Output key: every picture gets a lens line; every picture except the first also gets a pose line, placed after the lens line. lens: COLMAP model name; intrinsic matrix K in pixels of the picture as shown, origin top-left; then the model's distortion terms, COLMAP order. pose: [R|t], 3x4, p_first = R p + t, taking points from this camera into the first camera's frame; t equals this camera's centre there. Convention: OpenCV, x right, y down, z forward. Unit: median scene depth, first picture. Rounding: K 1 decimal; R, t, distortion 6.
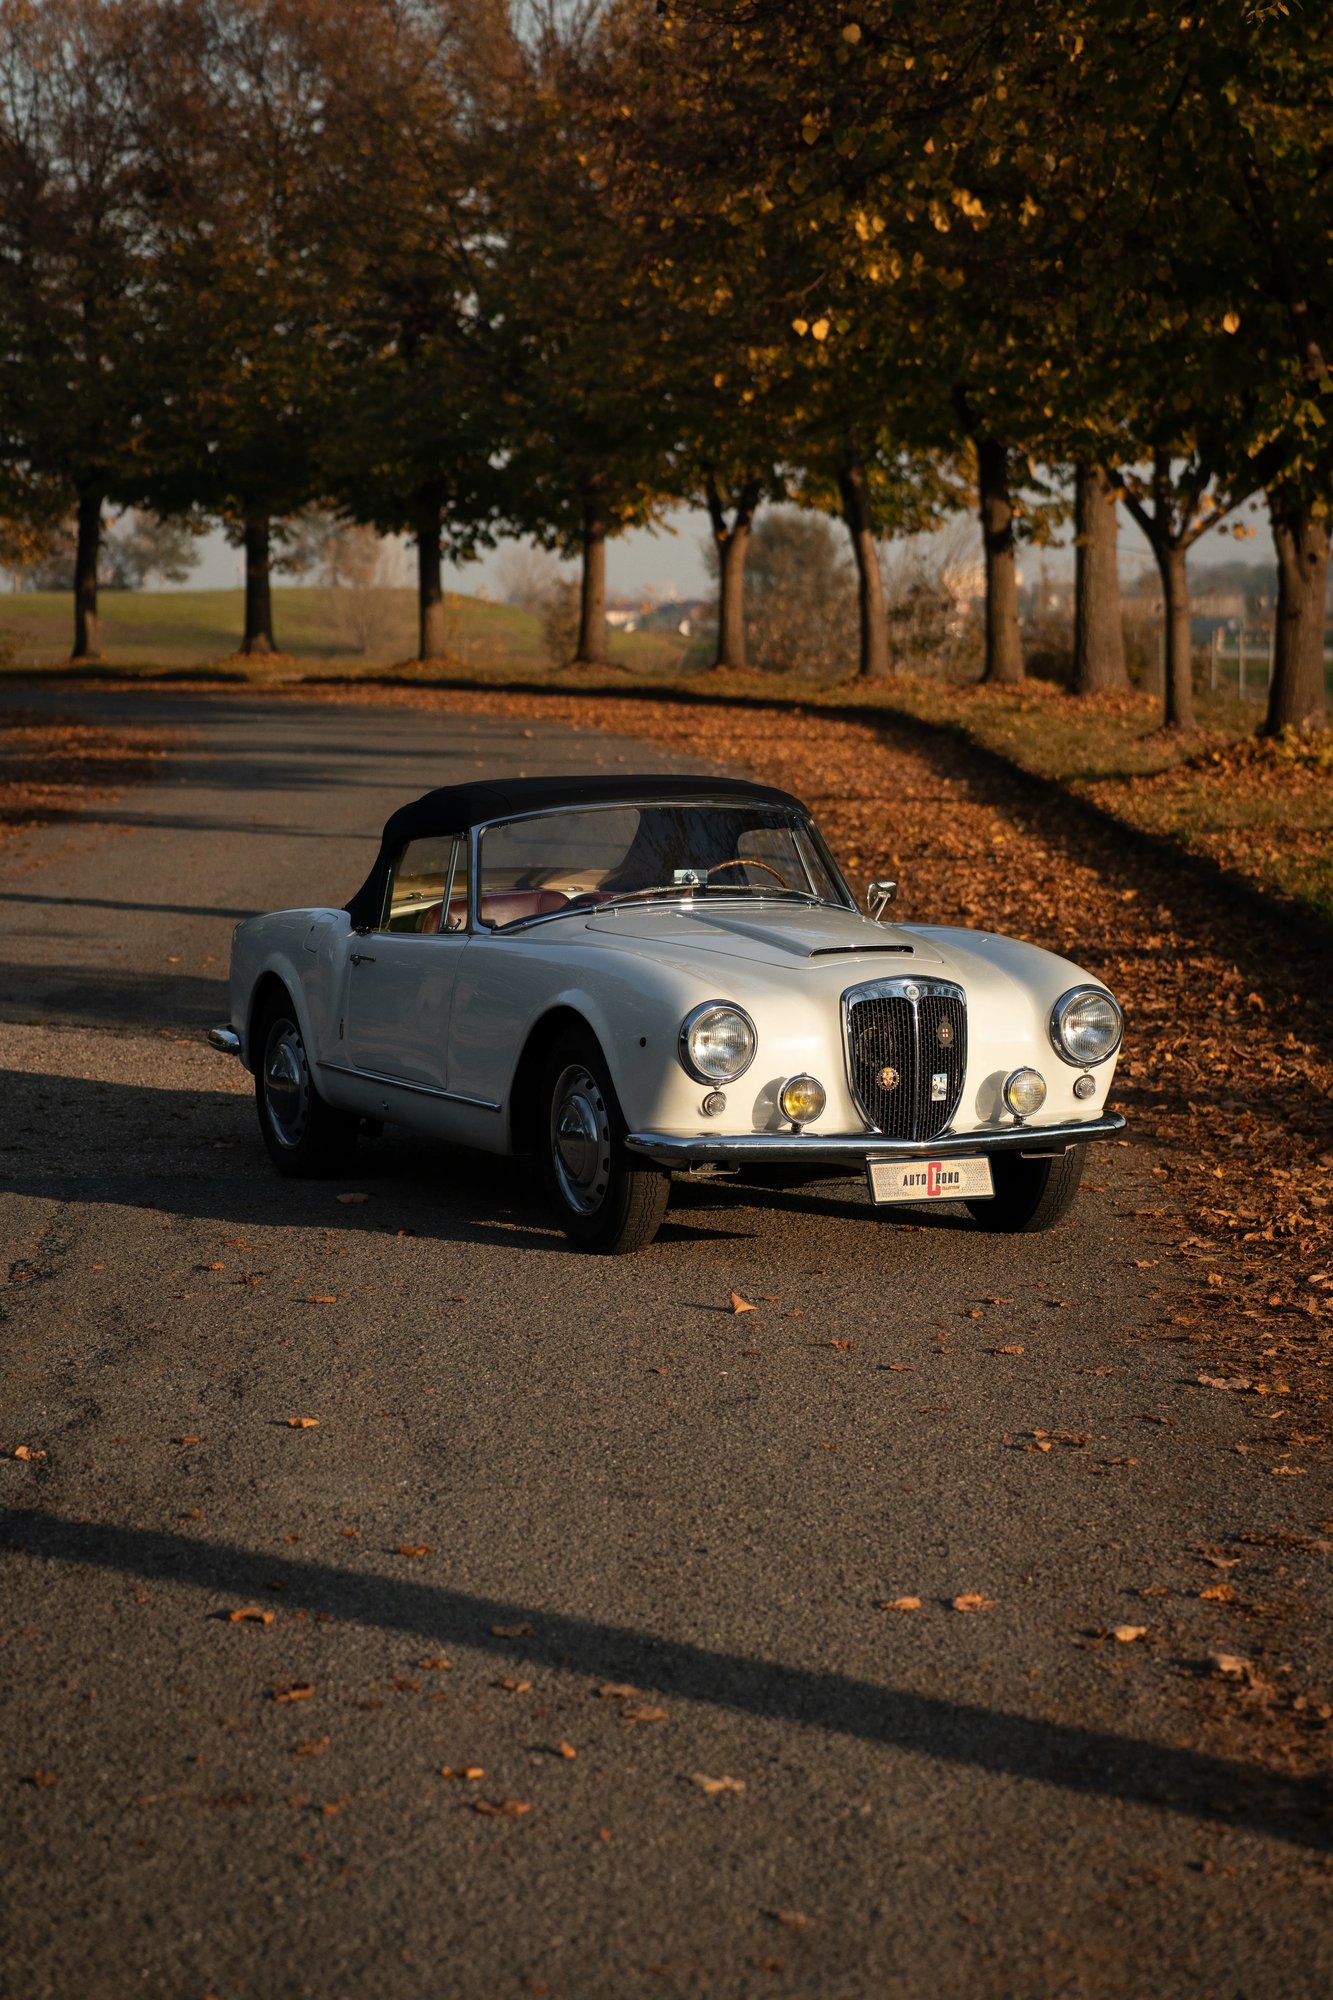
lens RADIAL K [[5010.8, 0, 647.9], [0, 5010.8, 1078.5], [0, 0, 1]] dist [0.021329, 0.000000]
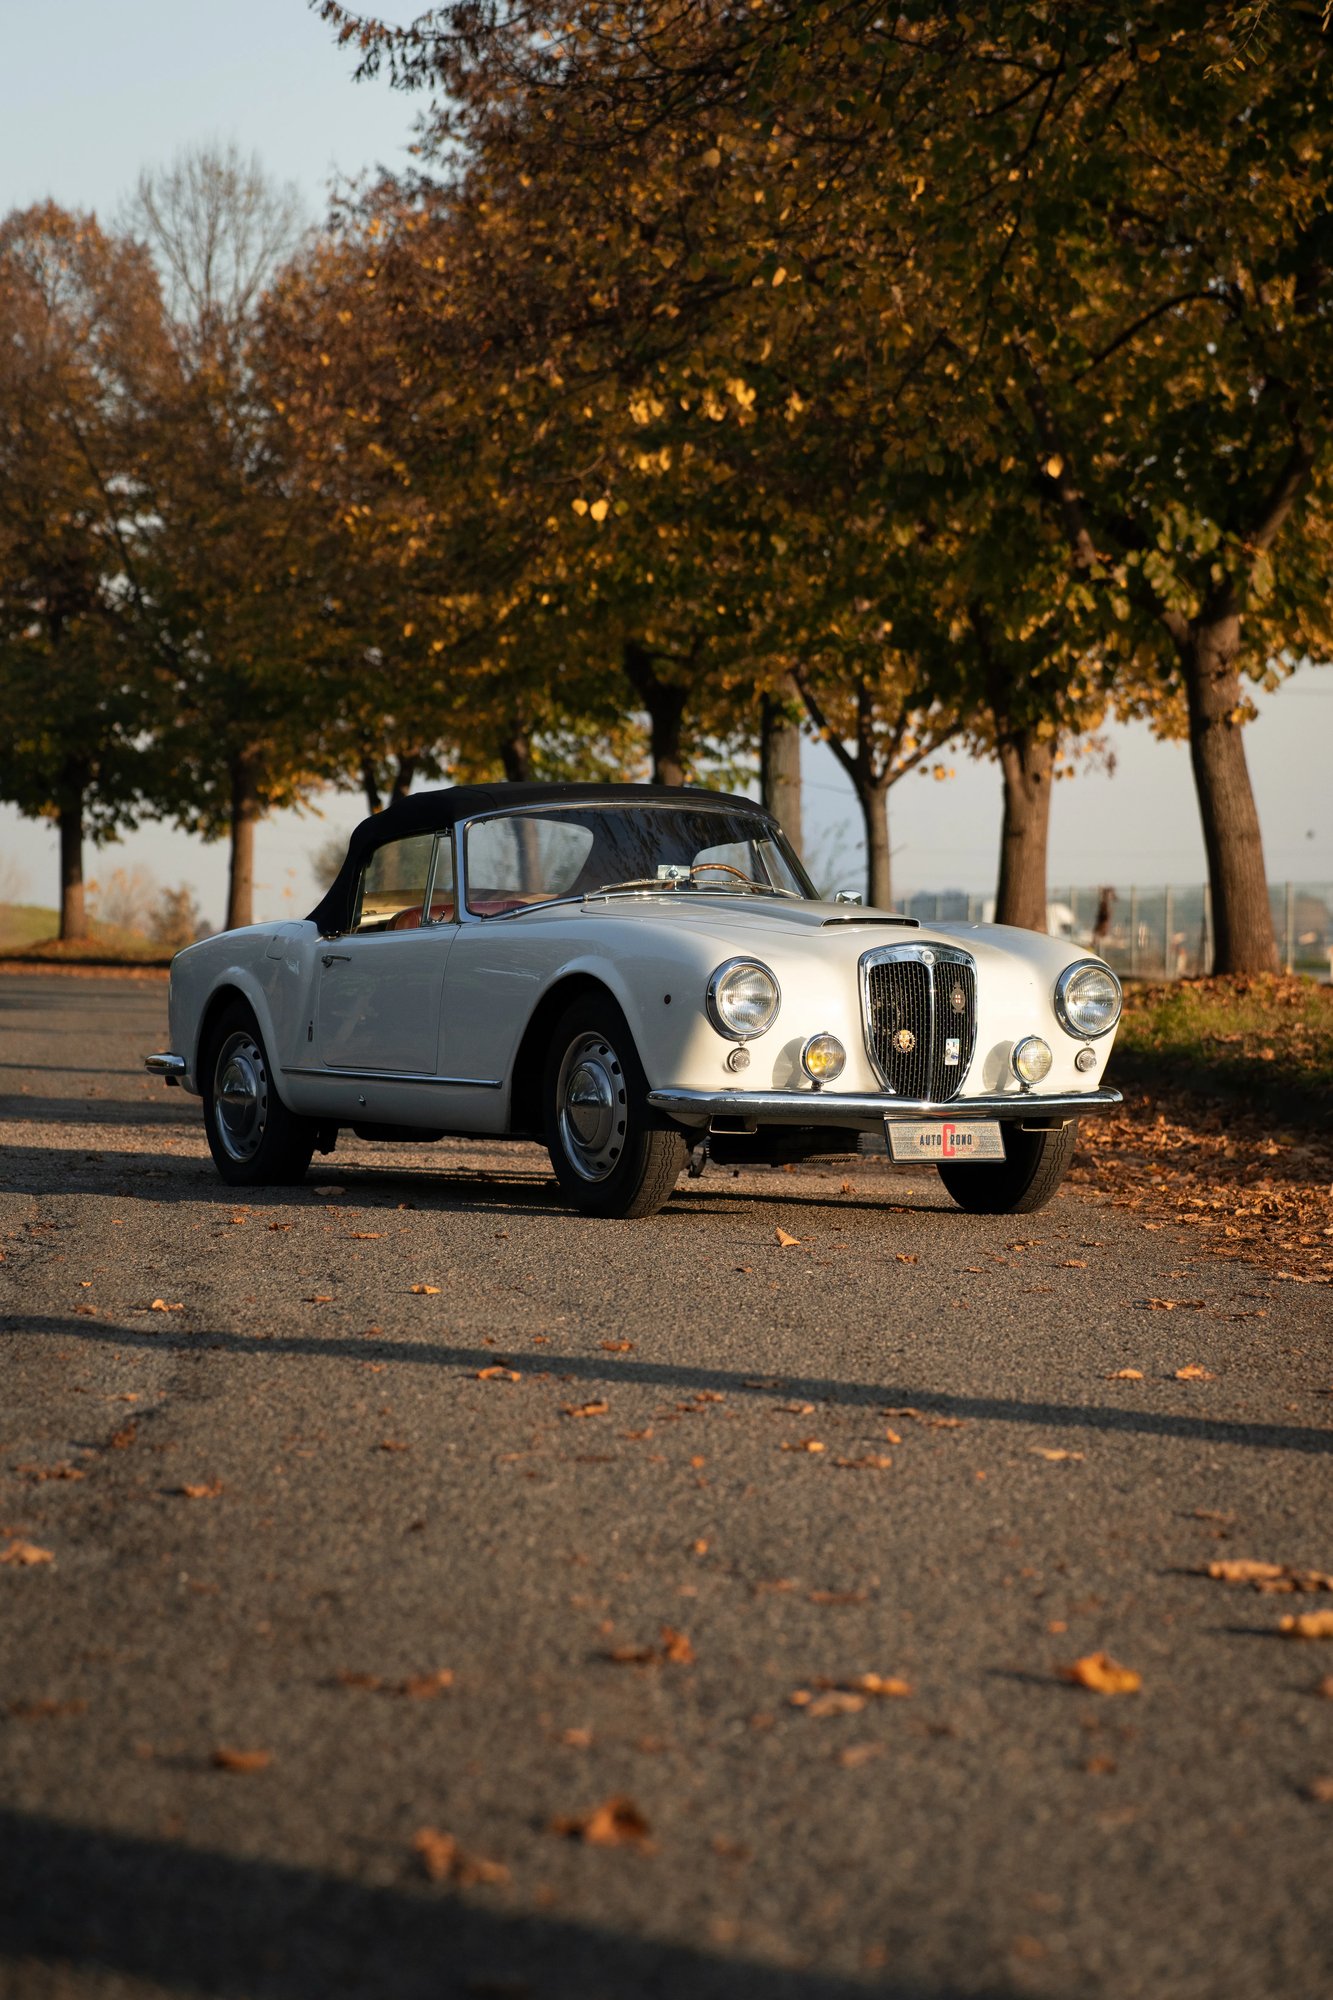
lens RADIAL K [[5010.8, 0, 714.0], [0, 5010.8, 1076.3], [0, 0, 1]] dist [0.021329, 0.000000]
pose [[0.995465, 0.012652, 0.094280, -0.036014], [-0.006458, 0.997817, -0.065720, 0.030972], [-0.094905, 0.064813, 0.993374, -0.002786]]
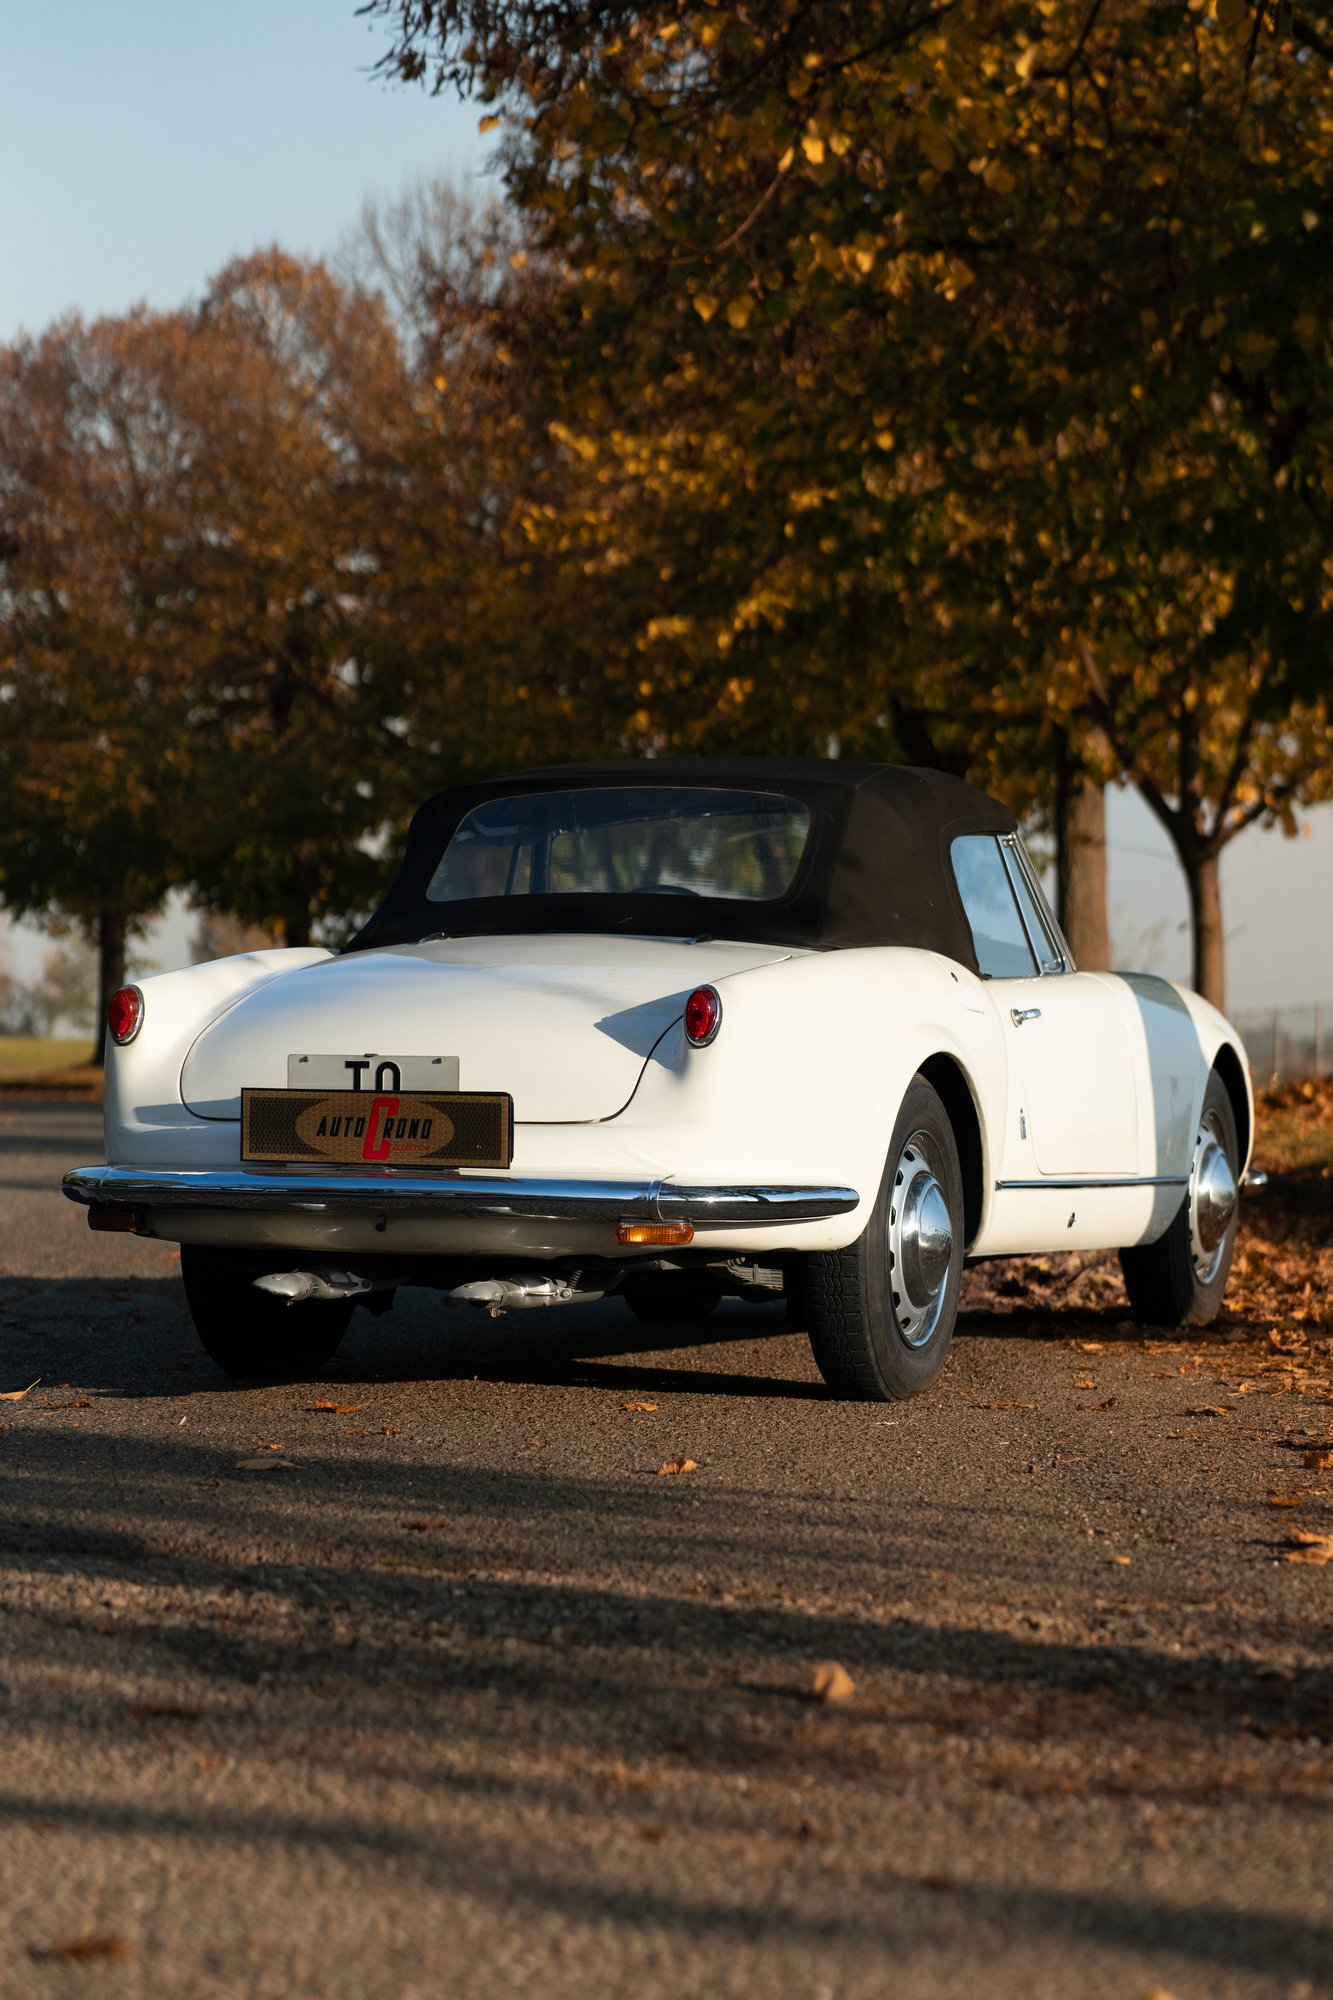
lens RADIAL K [[5010.8, 0, 586.4], [0, 5010.8, 1117.0], [0, 0, 1]] dist [0.021329, 0.000000]
pose [[0.999874, 0.015007, 0.005183, 0.013622], [-0.014519, 0.996374, -0.083835, -0.001381], [-0.006422, 0.083749, 0.996466, 0.397185]]
